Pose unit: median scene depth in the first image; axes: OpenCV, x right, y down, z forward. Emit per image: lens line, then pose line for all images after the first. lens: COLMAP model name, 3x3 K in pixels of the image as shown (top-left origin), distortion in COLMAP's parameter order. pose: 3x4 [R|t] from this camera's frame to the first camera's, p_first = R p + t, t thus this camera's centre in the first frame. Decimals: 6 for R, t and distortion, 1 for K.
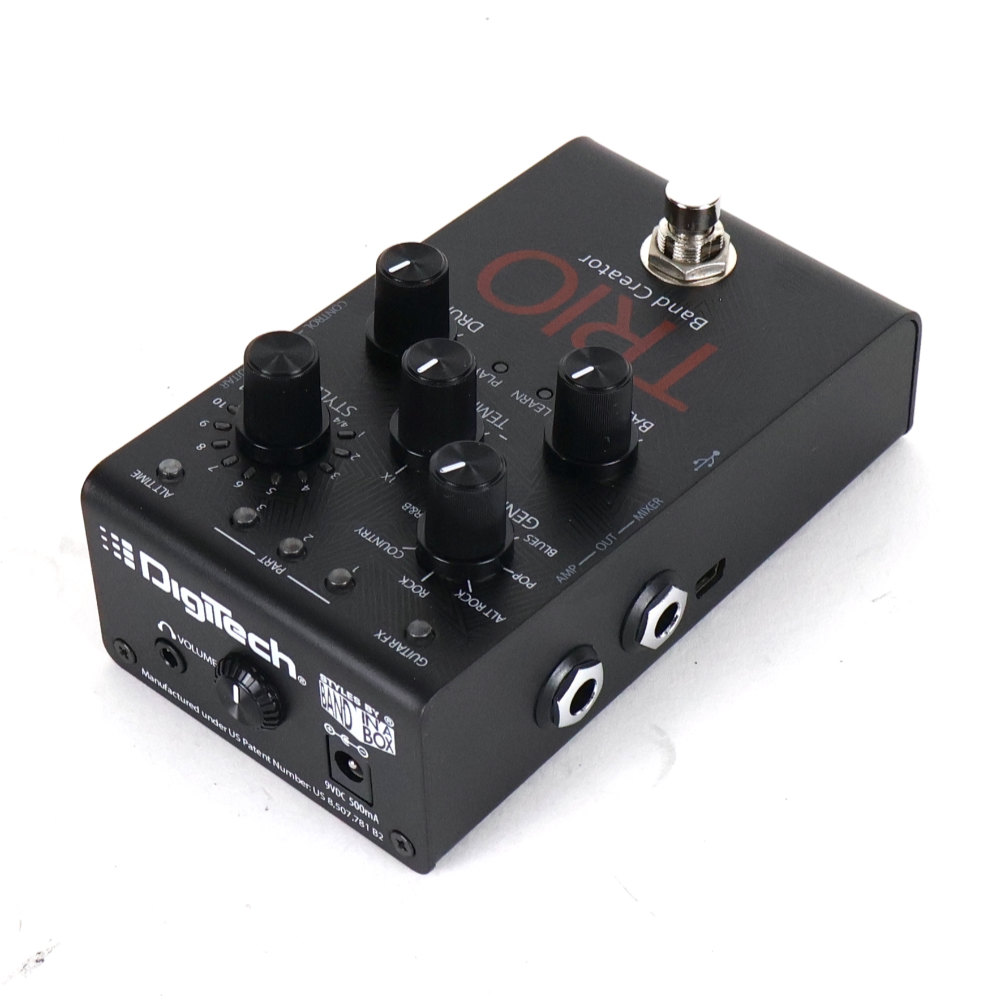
lens RADIAL K [[3097.8, 0, 500.0], [0, 3097.8, 500.0], [0, 0, 1]] dist [-0.027553, -0.598177]
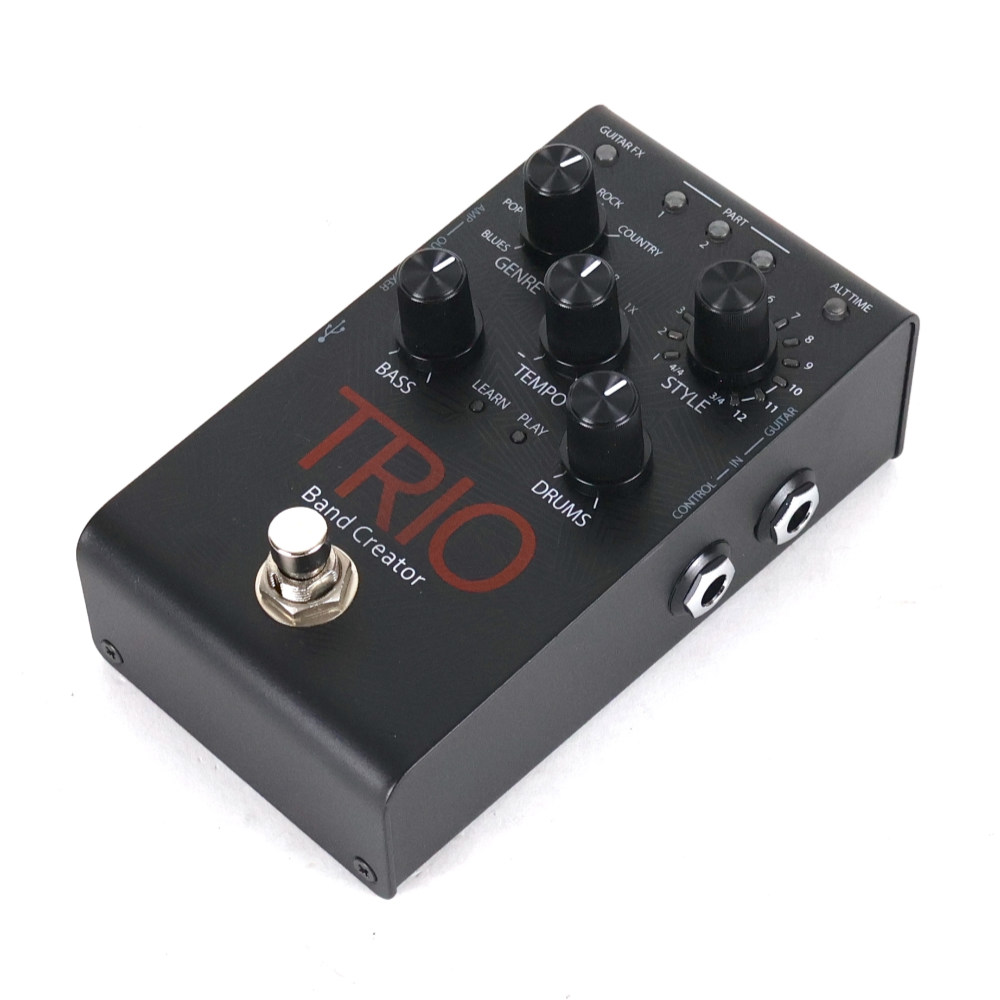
lens RADIAL K [[3097.8, 0, 500.0], [0, 3097.8, 500.0], [0, 0, 1]] dist [-0.027553, -0.598177]
pose [[-0.997535, -0.024707, 0.065679, -0.061433], [0.068508, -0.140283, 0.987738, -1.055970], [-0.015190, 0.989803, 0.141630, 0.896225]]
